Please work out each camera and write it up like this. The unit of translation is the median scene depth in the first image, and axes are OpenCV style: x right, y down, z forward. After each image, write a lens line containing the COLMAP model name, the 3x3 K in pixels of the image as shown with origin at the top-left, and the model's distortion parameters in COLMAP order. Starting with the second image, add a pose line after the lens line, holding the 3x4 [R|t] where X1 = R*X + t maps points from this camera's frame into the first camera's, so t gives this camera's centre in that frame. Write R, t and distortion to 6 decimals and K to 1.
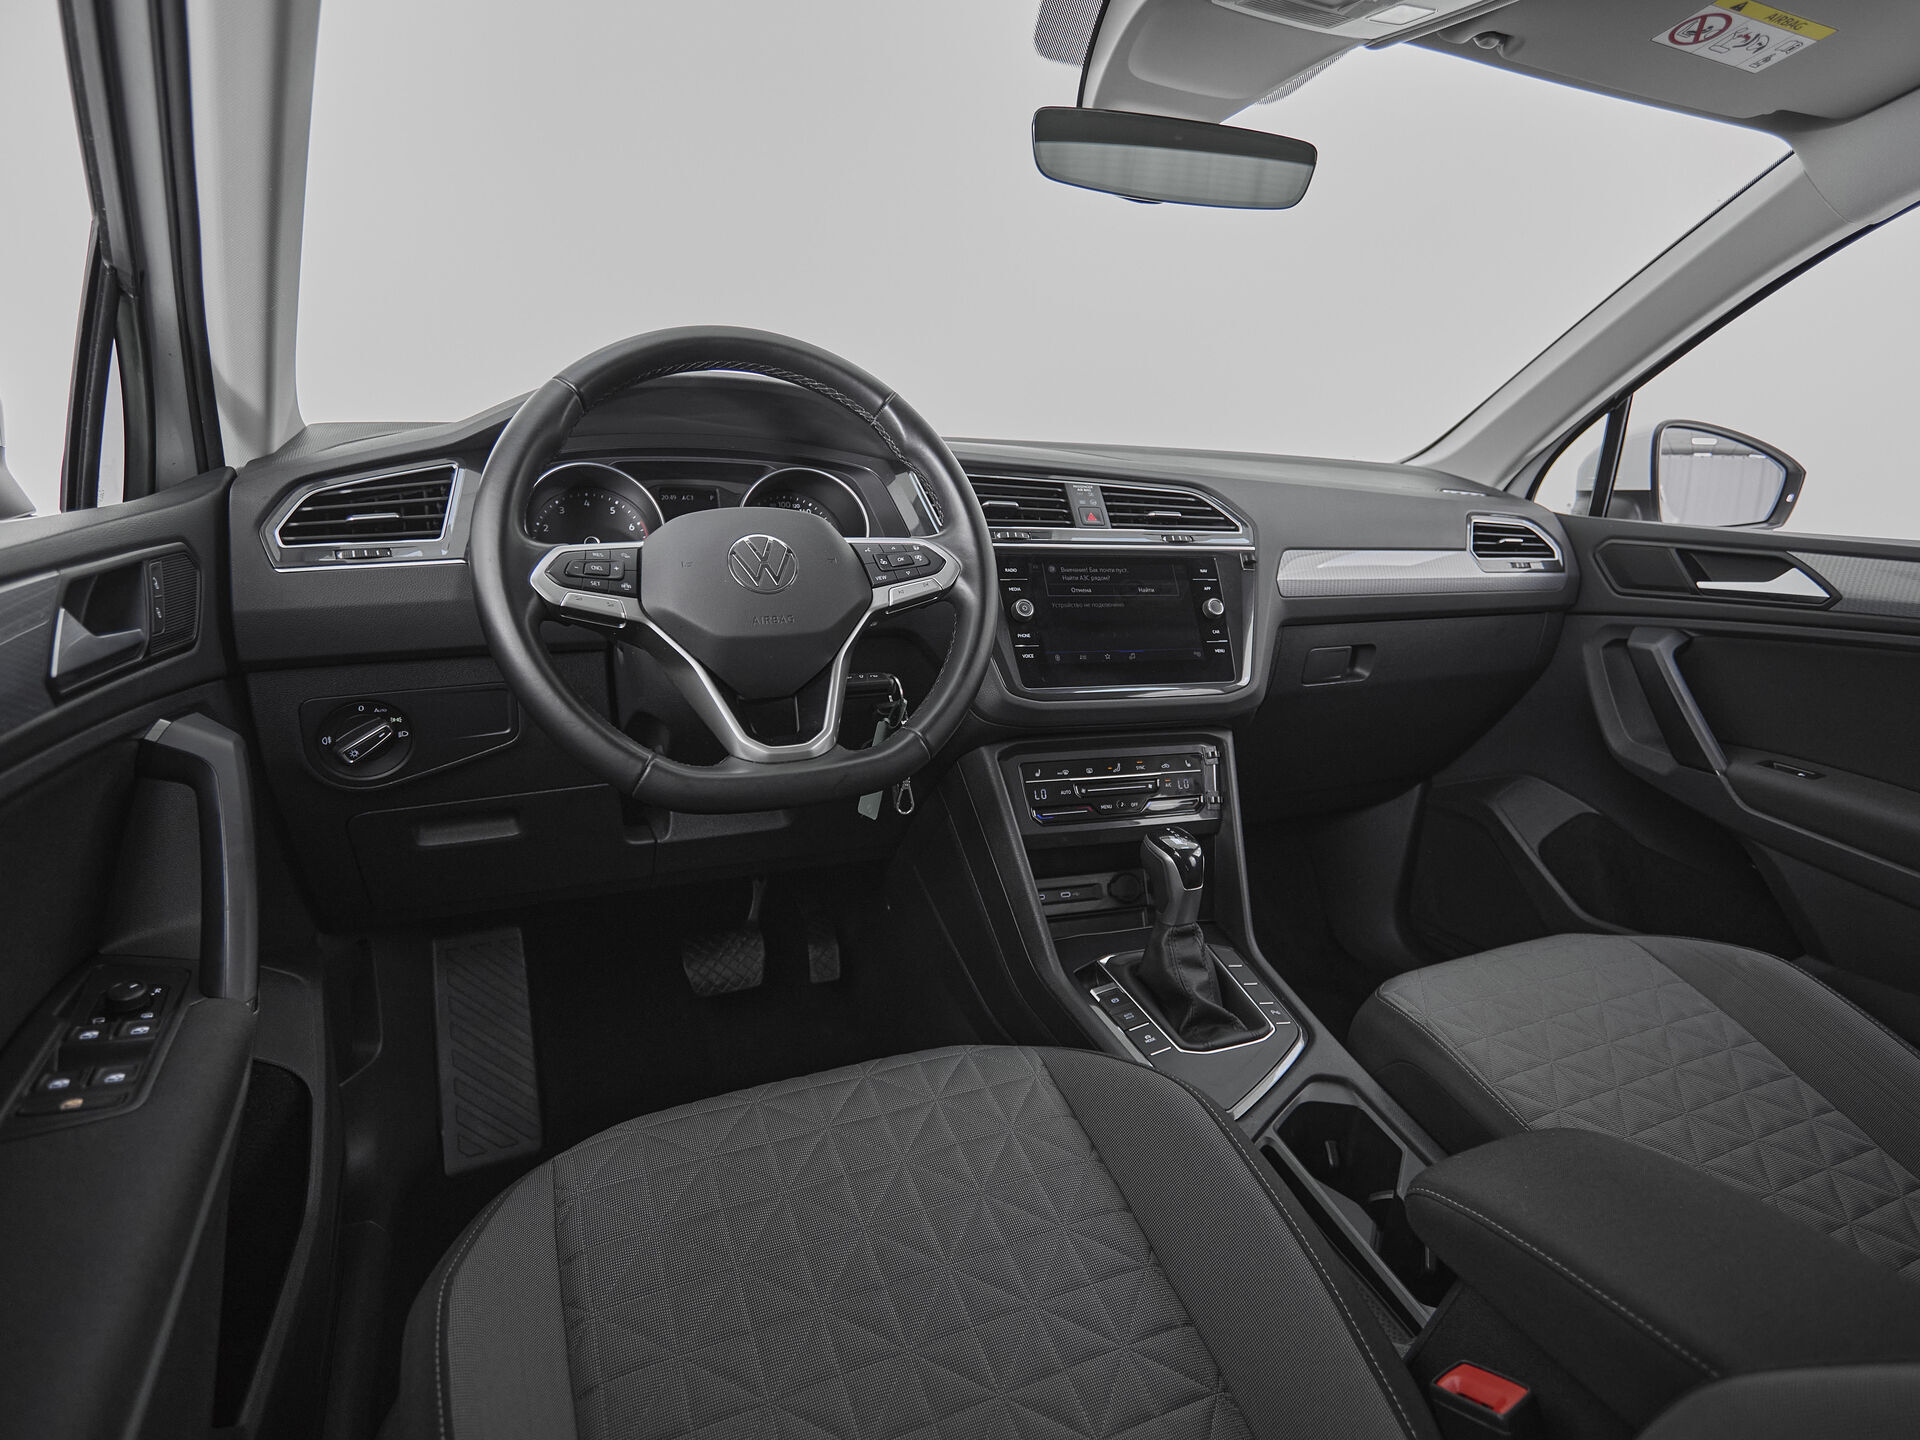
lens RADIAL K [[1039.7, 0, 989.9], [0, 1039.7, 717.4], [0, 0, 1]] dist [-0.003055, -0.000641]
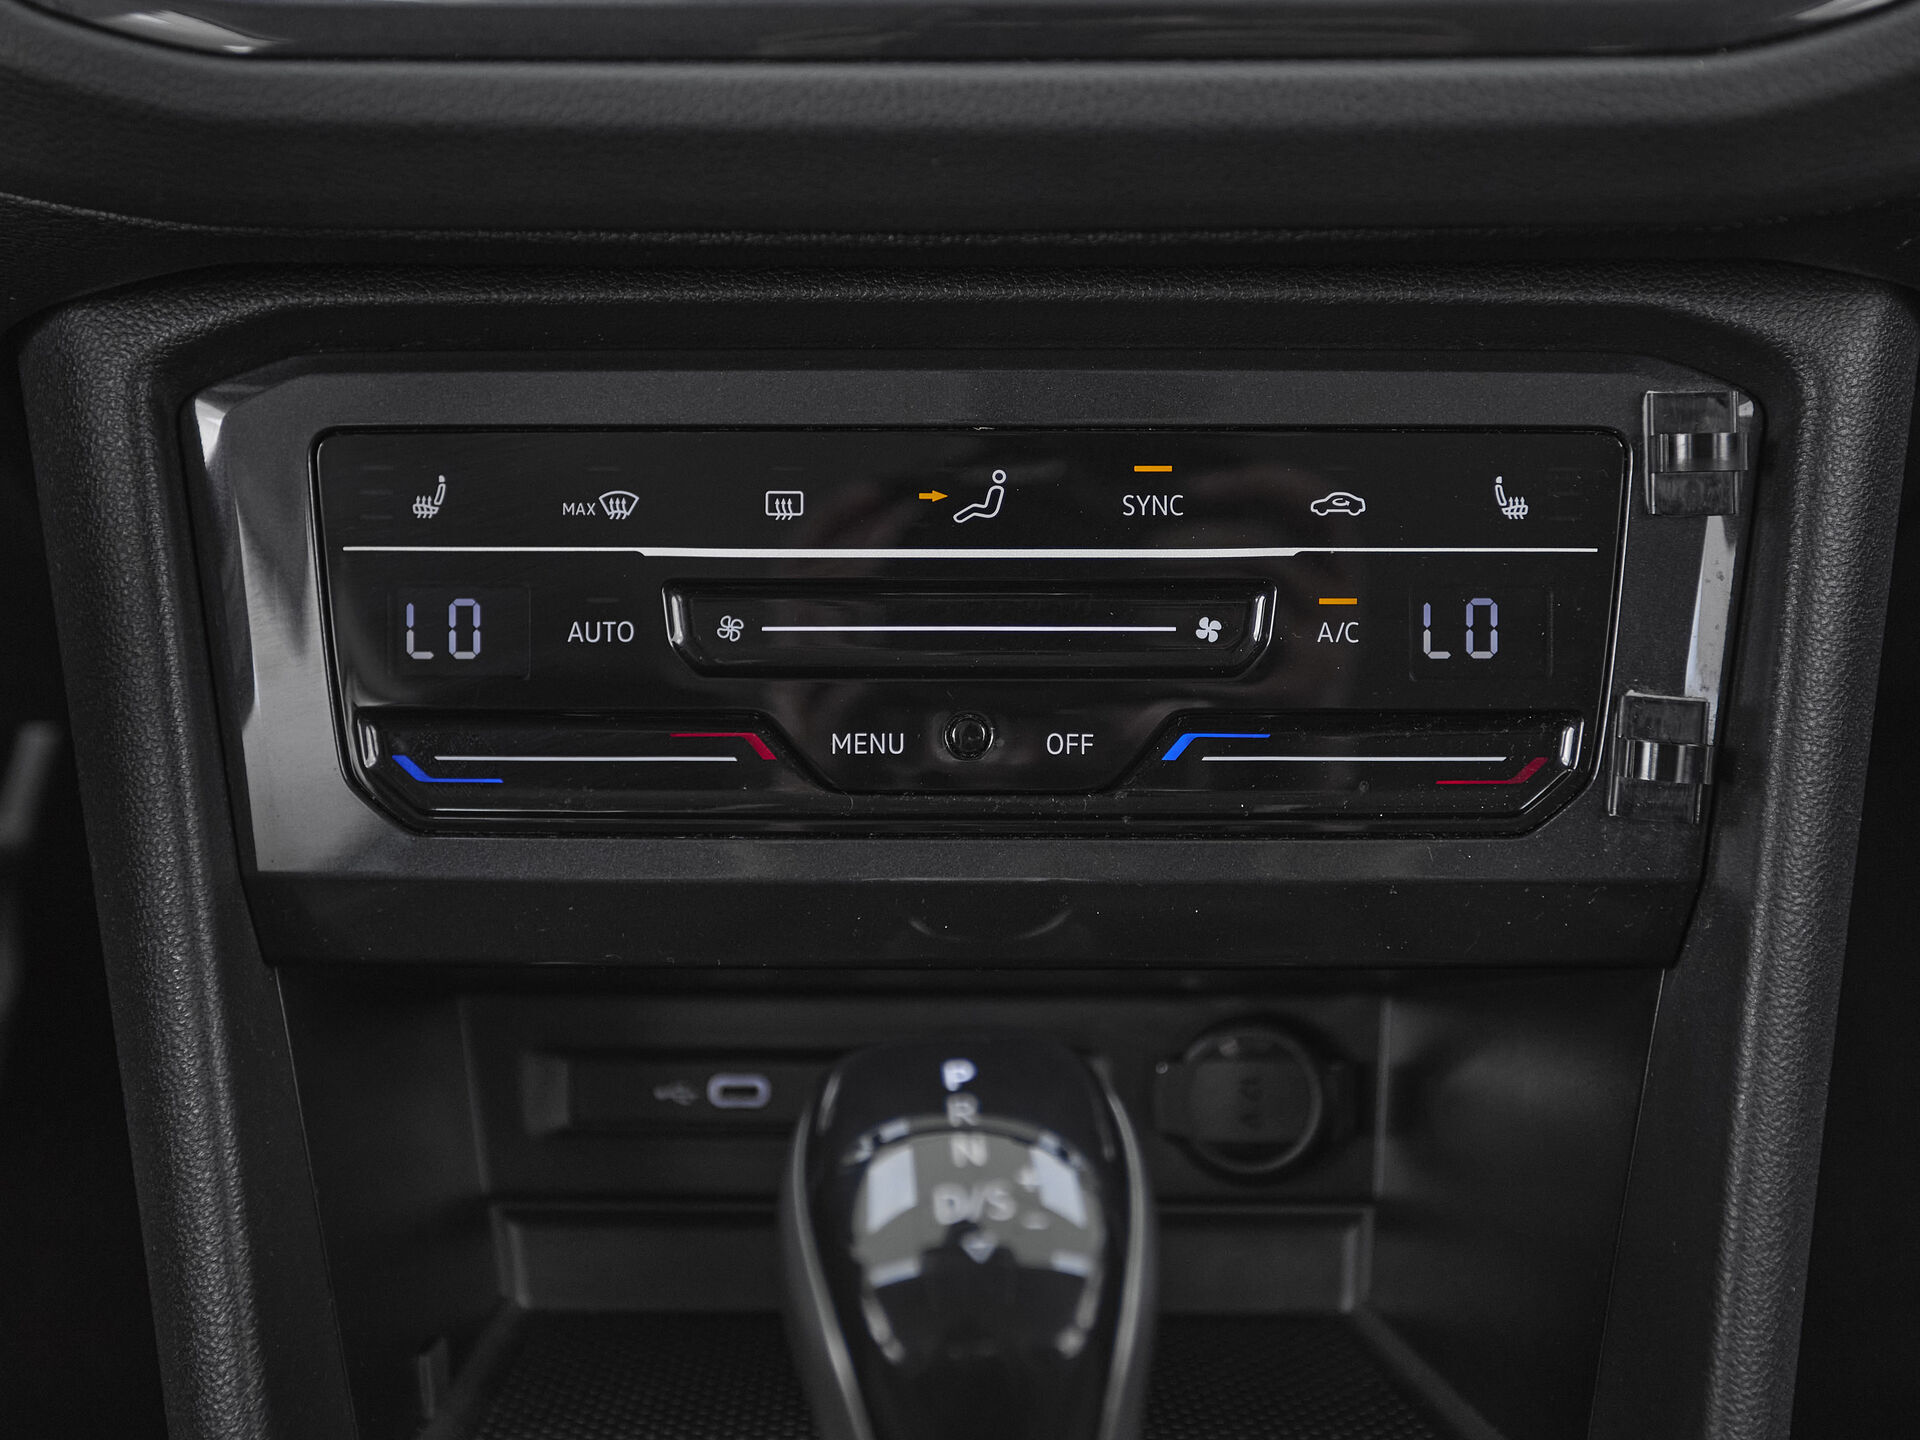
lens RADIAL K [[2785.8, 0, 964.2], [0, 2785.8, 608.5], [0, 0, 1]] dist [0.038352, 0.078601]
pose [[0.934173, 0.120179, -0.335974, 0.268030], [-0.039069, 0.970364, 0.238471, -0.034959], [0.354676, -0.209647, 0.911182, 0.636432]]
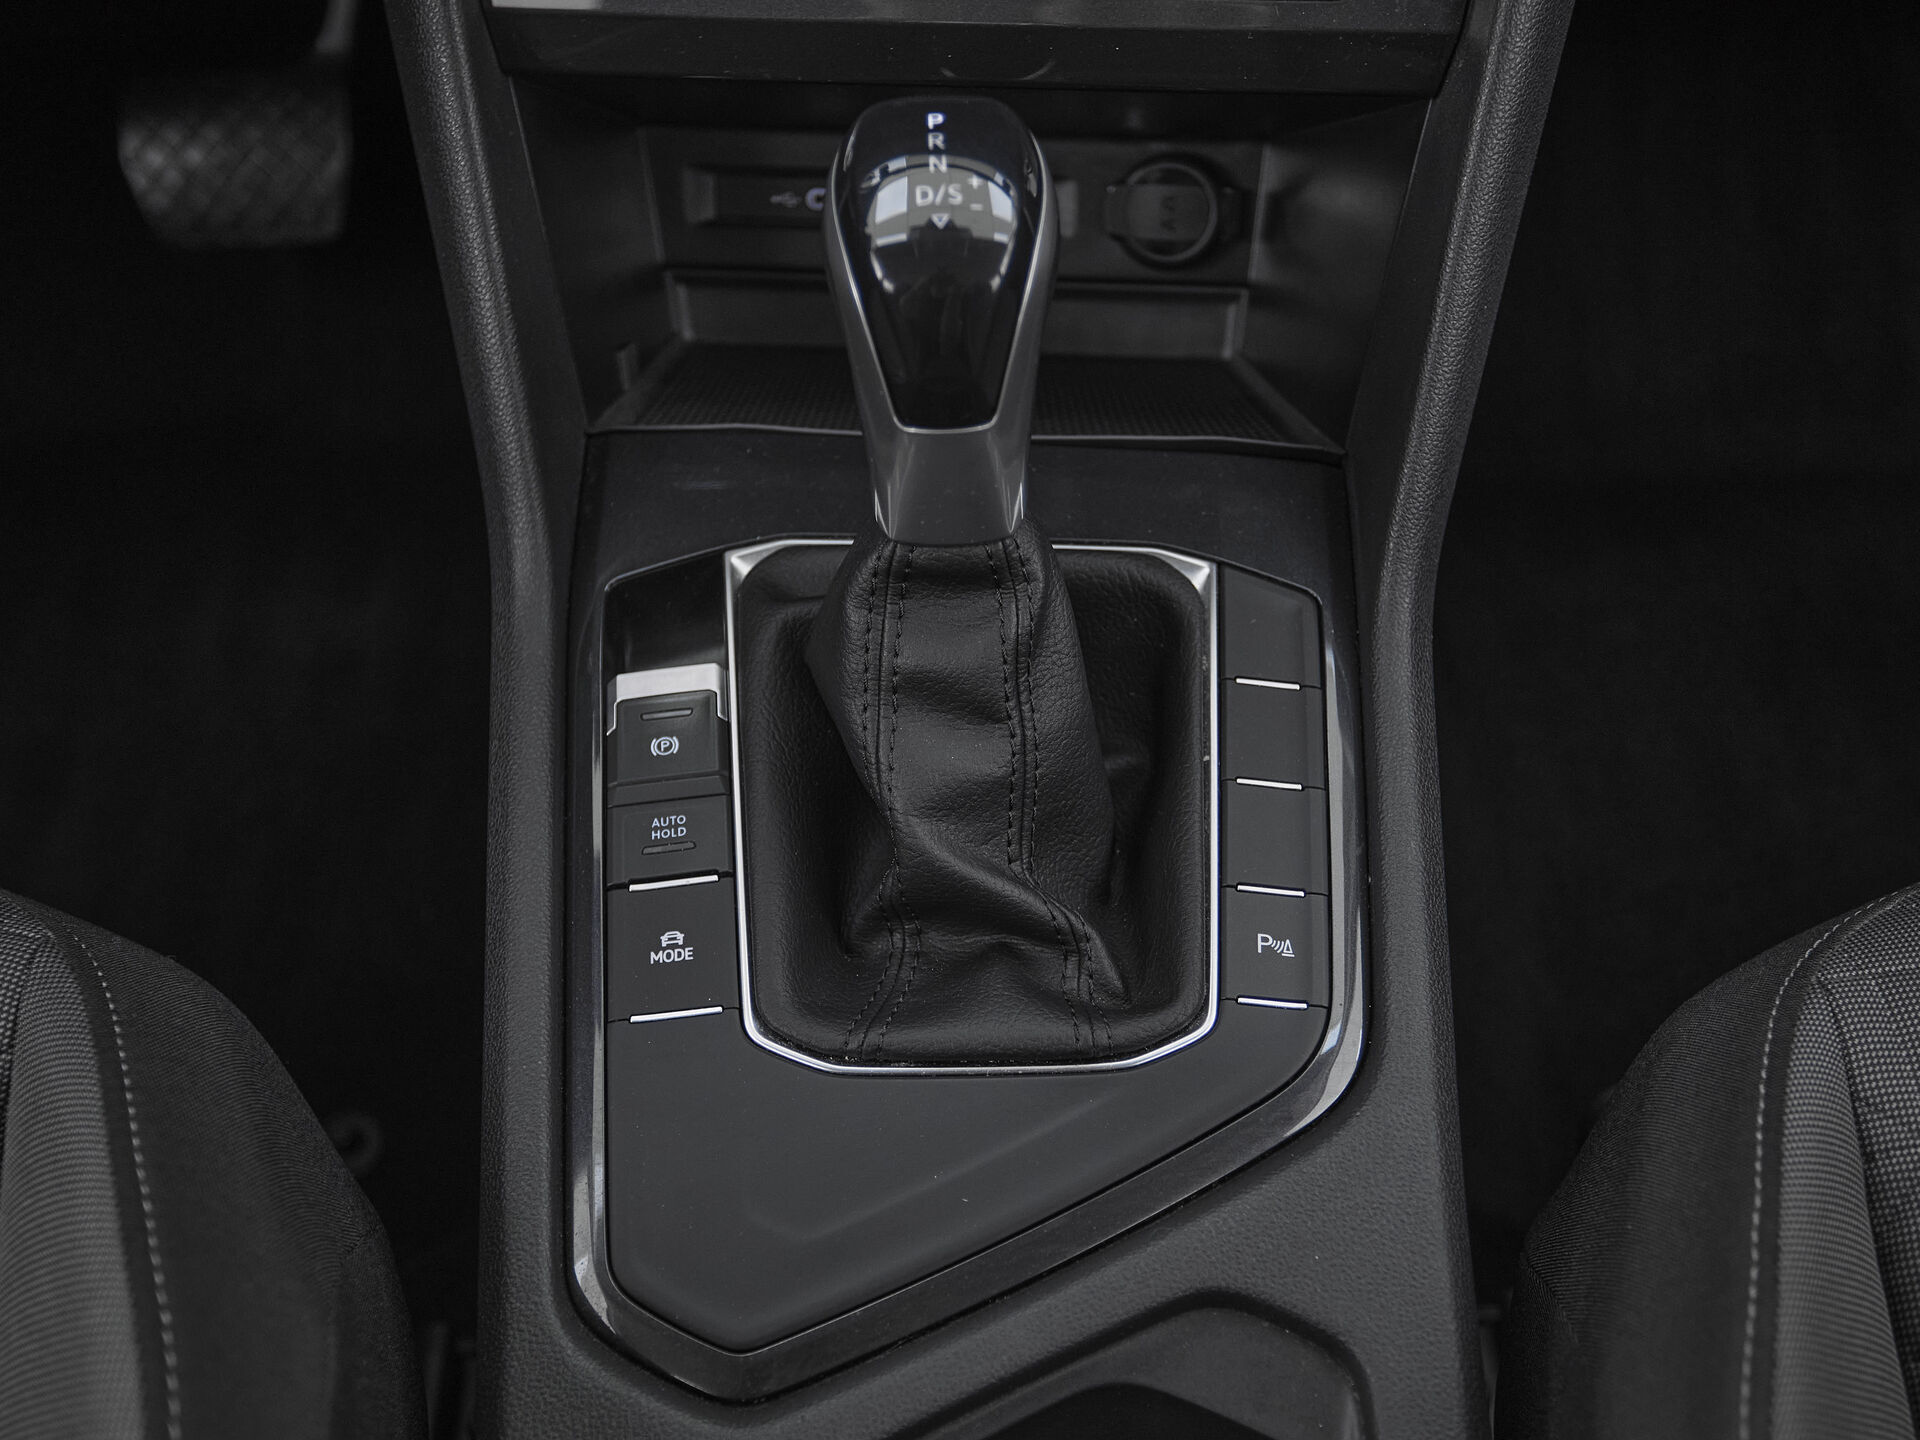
lens RADIAL K [[2042.4, 0, 960.0], [0, 2042.4, 720.0], [0, 0, 1]] dist [-0.002069, 0.033058]
pose [[0.914404, 0.264847, -0.306138, 0.313223], [-0.048931, 0.823037, 0.565877, -0.025390], [0.401834, -0.502461, 0.765547, 0.580915]]
